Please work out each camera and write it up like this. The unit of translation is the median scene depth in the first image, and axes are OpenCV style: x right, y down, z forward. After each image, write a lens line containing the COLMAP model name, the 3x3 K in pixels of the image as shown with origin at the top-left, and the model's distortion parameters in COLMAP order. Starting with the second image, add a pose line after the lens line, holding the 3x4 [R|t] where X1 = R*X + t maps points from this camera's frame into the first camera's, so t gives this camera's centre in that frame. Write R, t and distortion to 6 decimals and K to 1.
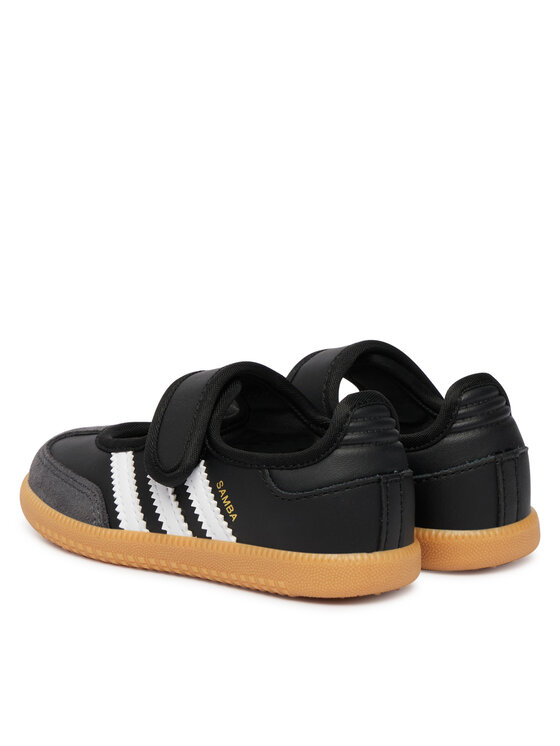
lens RADIAL K [[1504.5, 0, 279.9], [0, 1504.5, 372.8], [0, 0, 1]] dist [-0.019286, 0.000000]
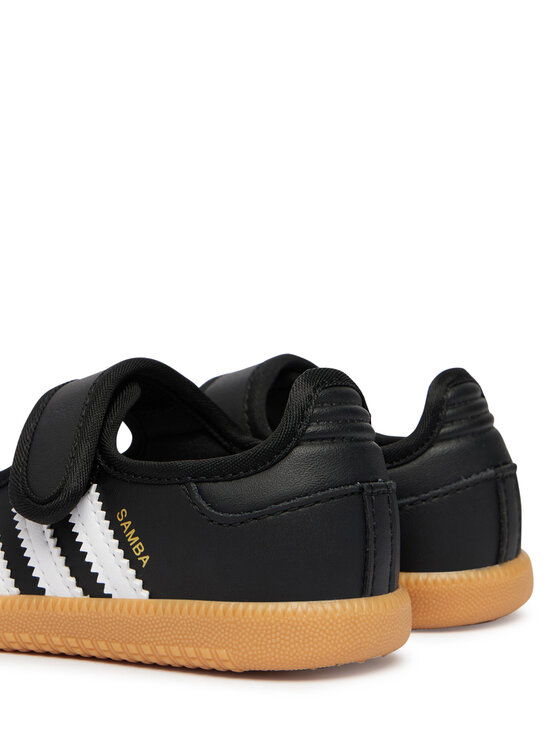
lens RADIAL K [[1533.4, 0, 280.1], [0, 1533.4, 373.2], [0, 0, 1]] dist [0.011807, 0.000000]
pose [[0.995225, -0.039066, 0.089444, -0.027716], [0.044580, 0.997172, -0.060502, 0.054687], [-0.086827, 0.064201, 0.994153, 0.290706]]
